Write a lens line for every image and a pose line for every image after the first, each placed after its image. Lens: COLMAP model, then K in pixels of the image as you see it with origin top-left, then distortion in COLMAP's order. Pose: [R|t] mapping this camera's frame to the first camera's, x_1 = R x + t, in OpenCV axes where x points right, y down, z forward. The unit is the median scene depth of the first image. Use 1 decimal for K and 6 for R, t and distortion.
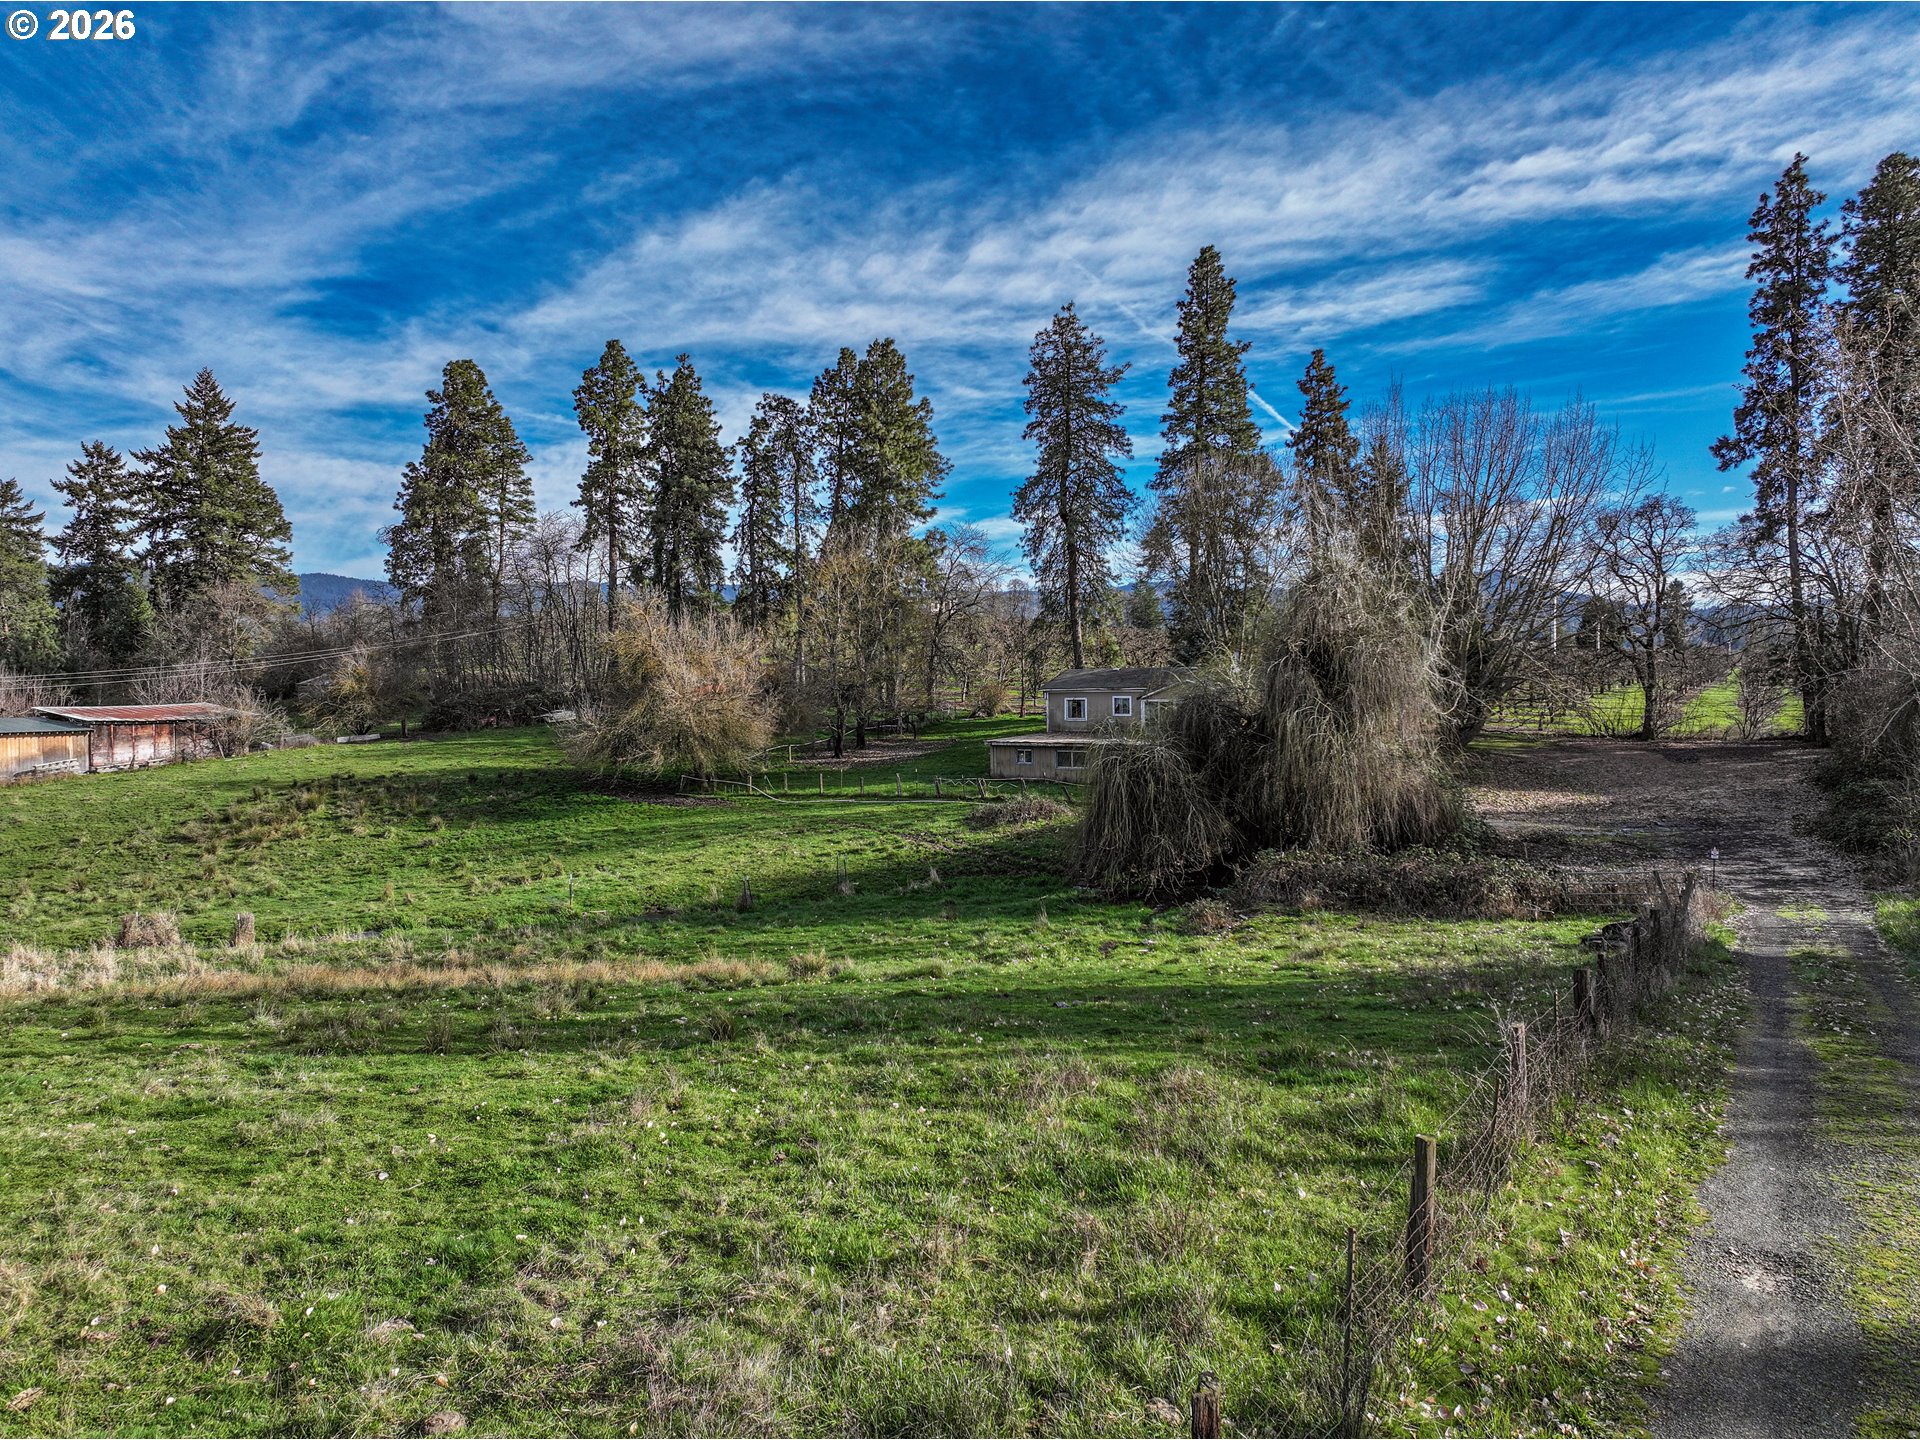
lens RADIAL K [[1374.1, 0, 962.7], [0, 1374.1, 751.4], [0, 0, 1]] dist [-0.030431, 0.054155]
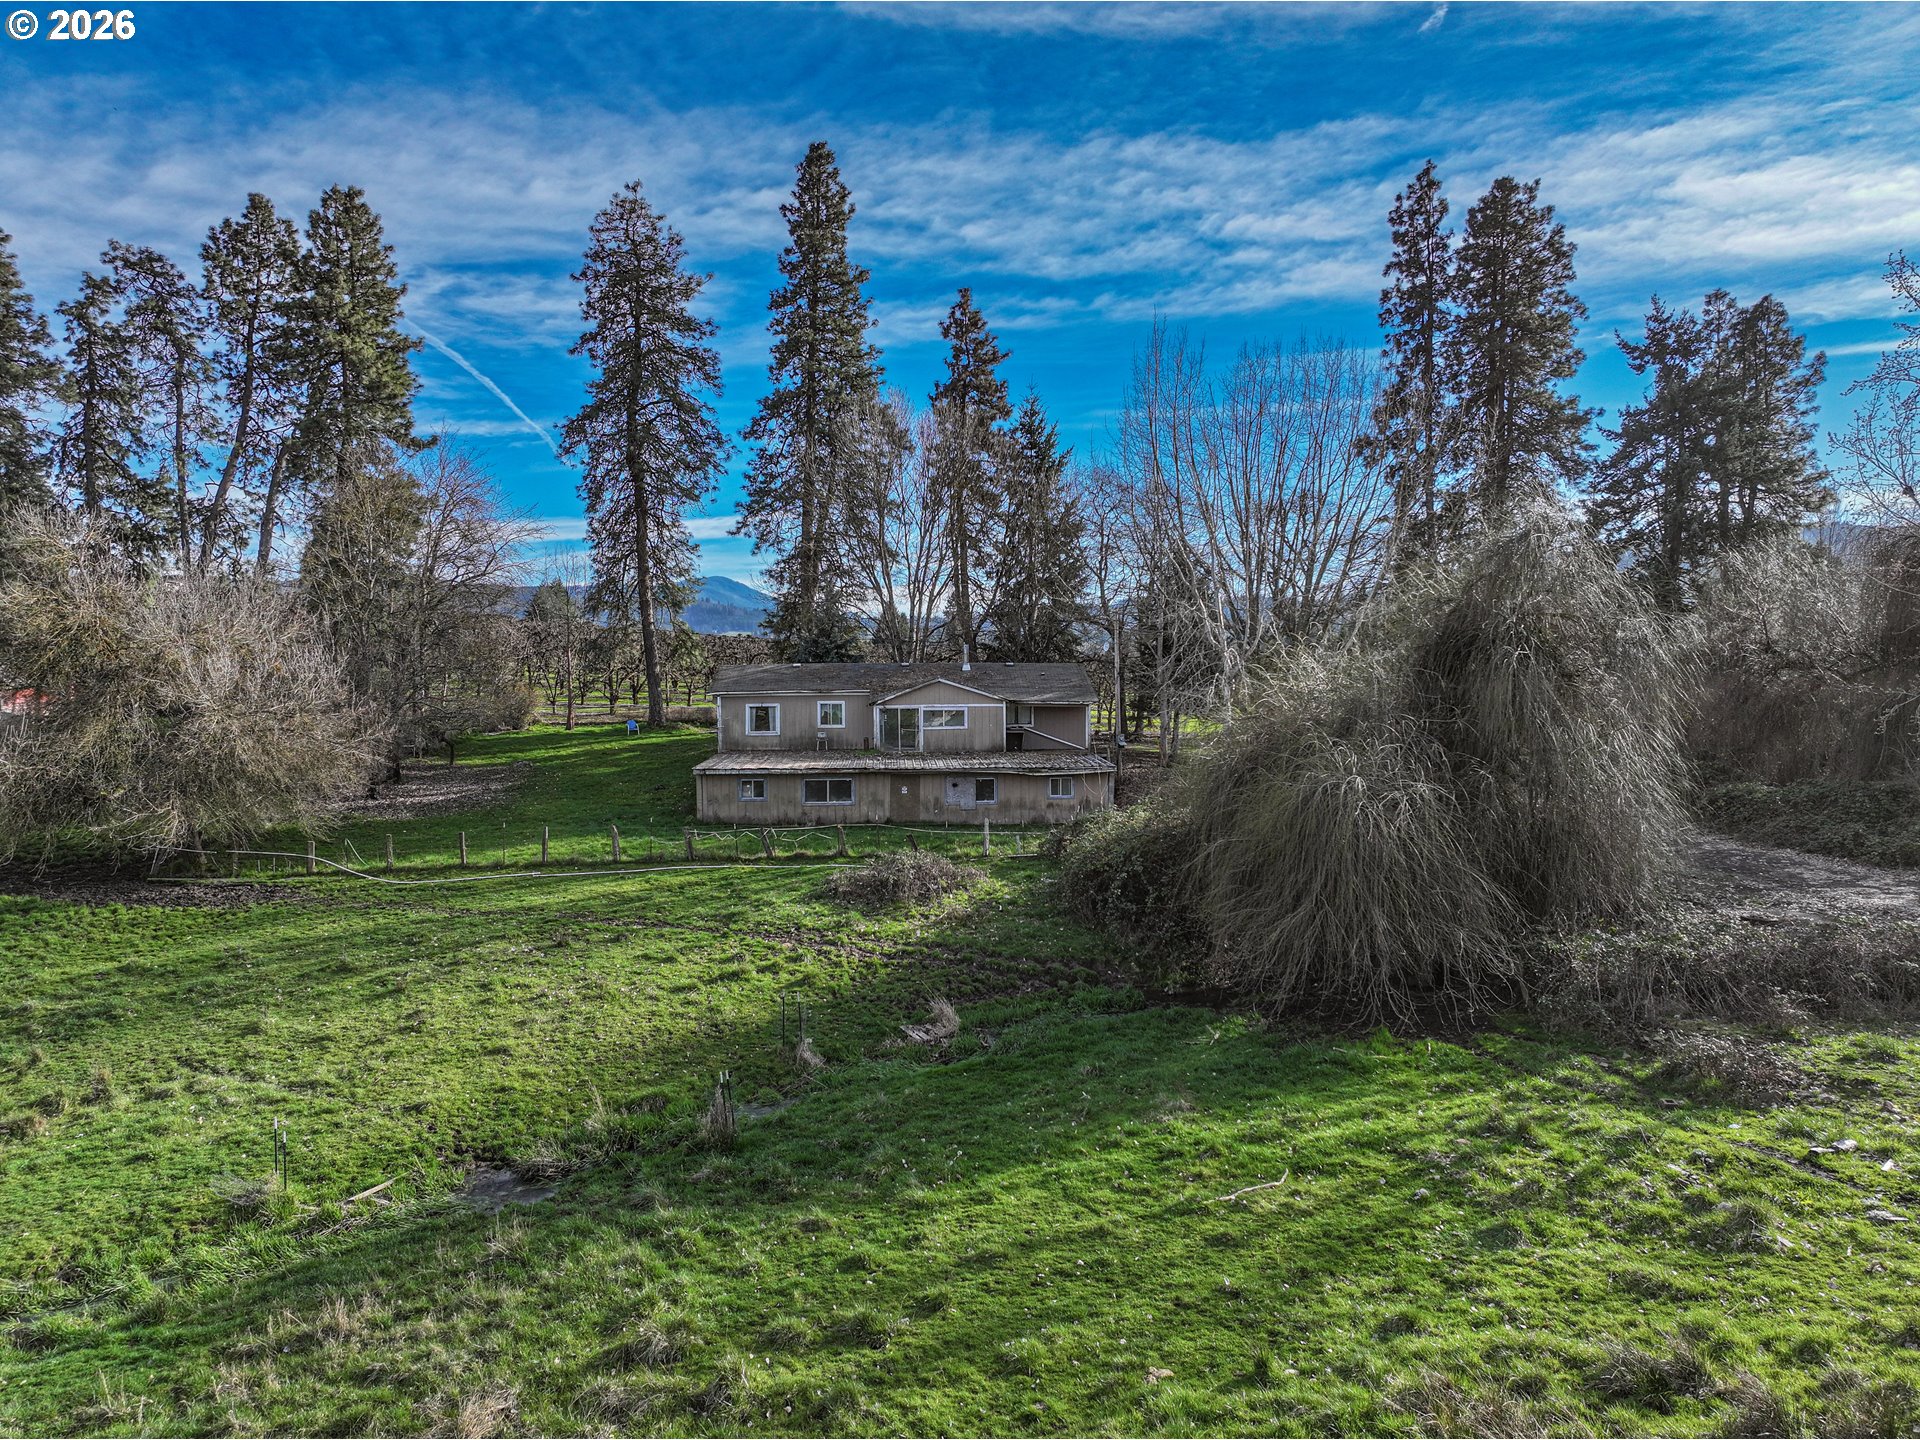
lens RADIAL K [[1372.6, 0, 964.6], [0, 1372.6, 705.0], [0, 0, 1]] dist [0.000780, 0.022035]
pose [[0.850383, -0.004237, 0.526147, -0.159051], [0.023133, 0.999302, -0.029341, -0.011178], [-0.525656, 0.037123, 0.849887, 0.253693]]
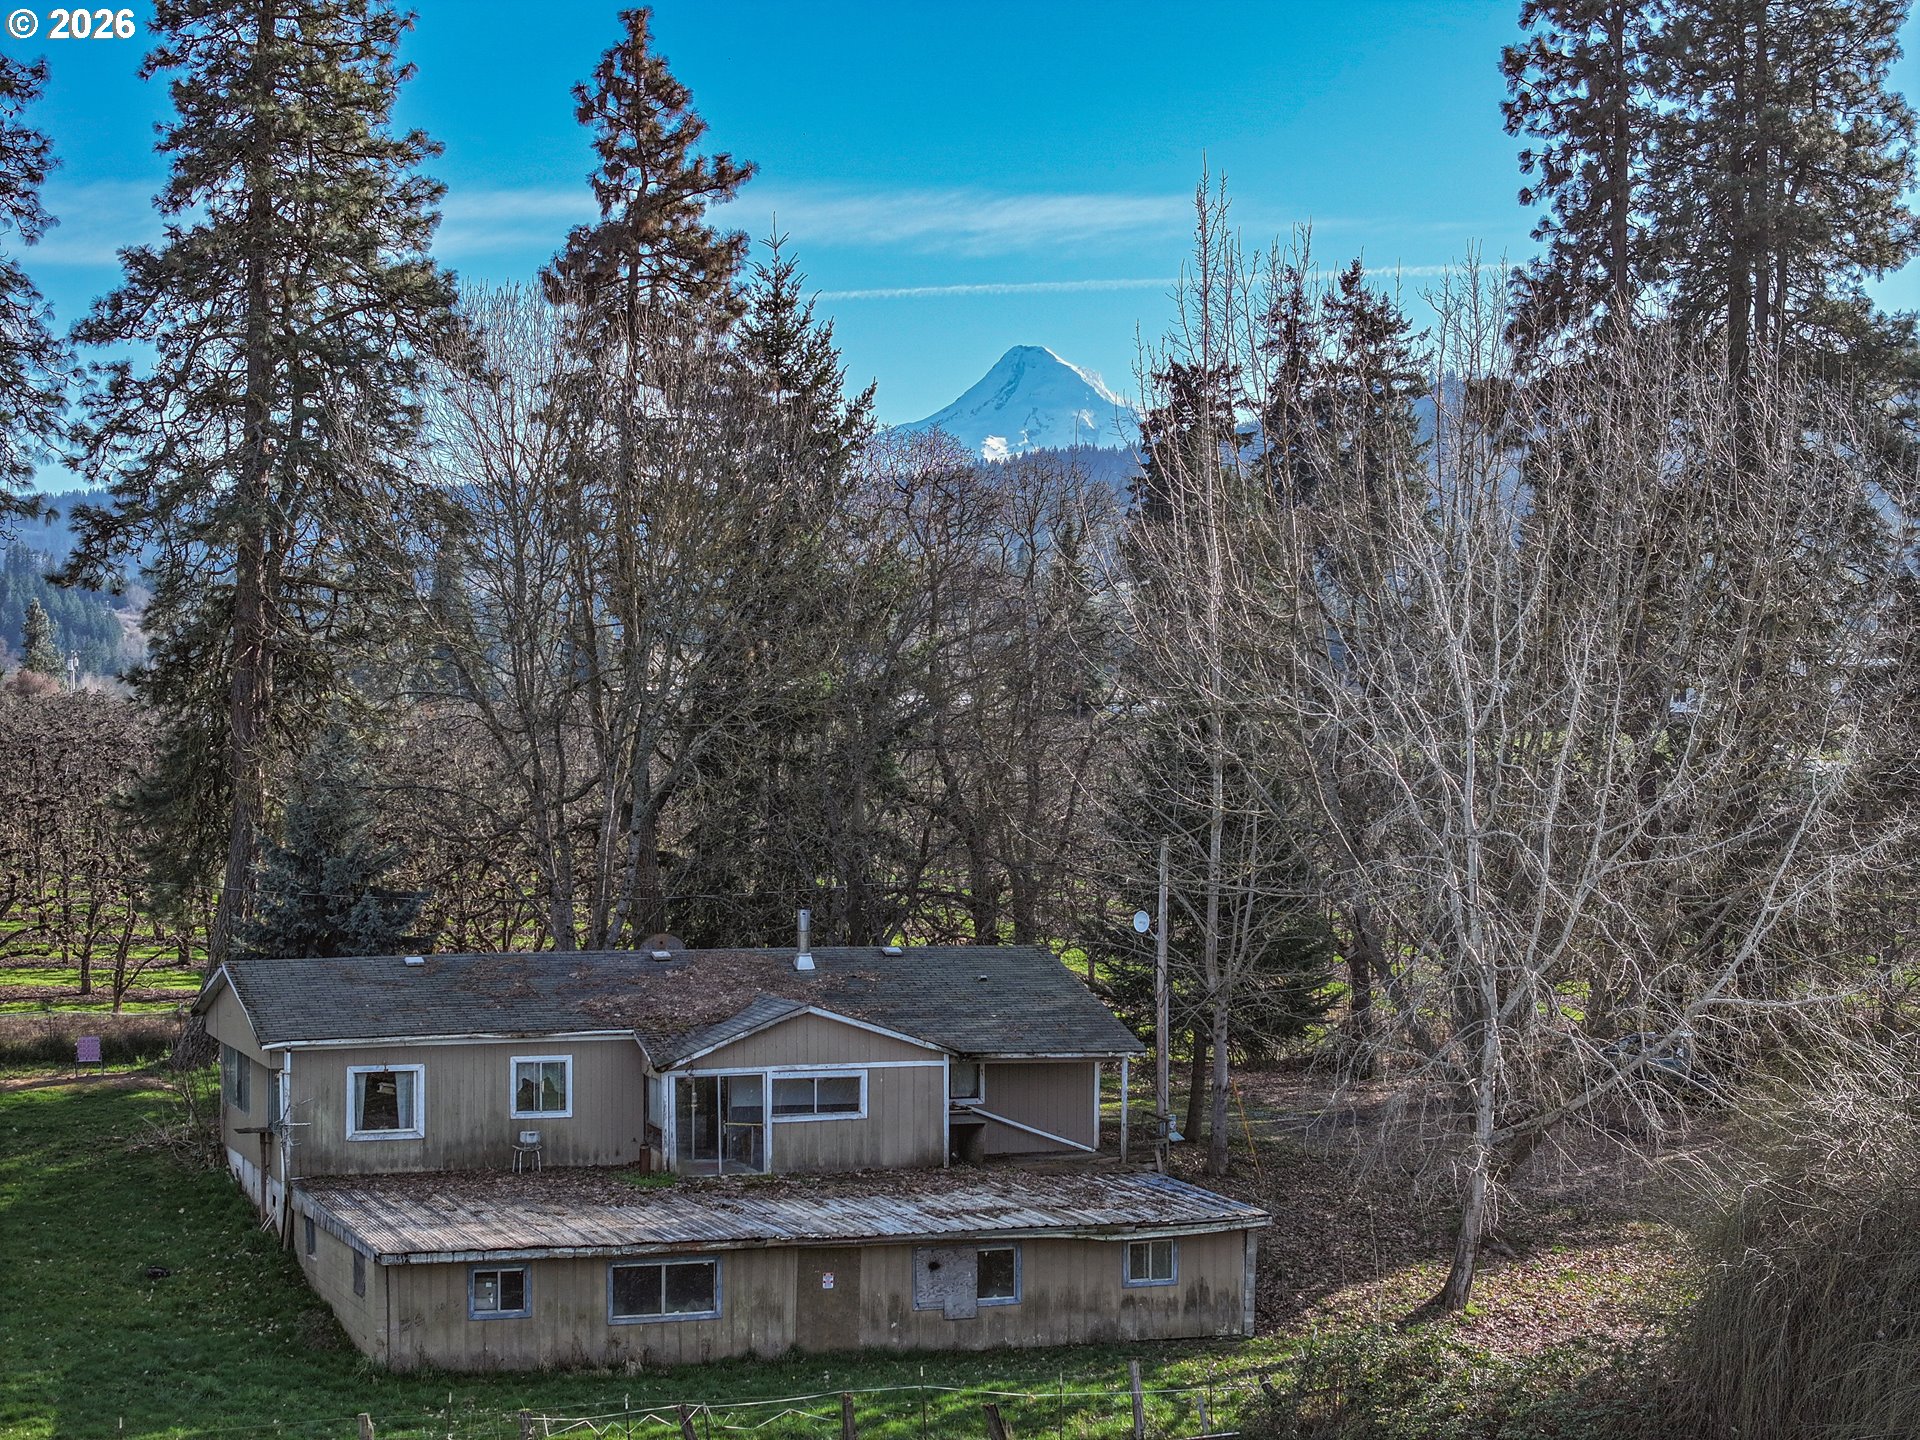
lens RADIAL K [[3882.7, 0, 960.0], [0, 3882.7, 720.0], [0, 0, 1]] dist [-0.172898, 0.377587]
pose [[0.654815, 0.008383, 0.755742, -0.373697], [0.029128, 0.998916, -0.036319, -0.062039], [-0.755227, 0.045795, 0.653861, 0.256640]]
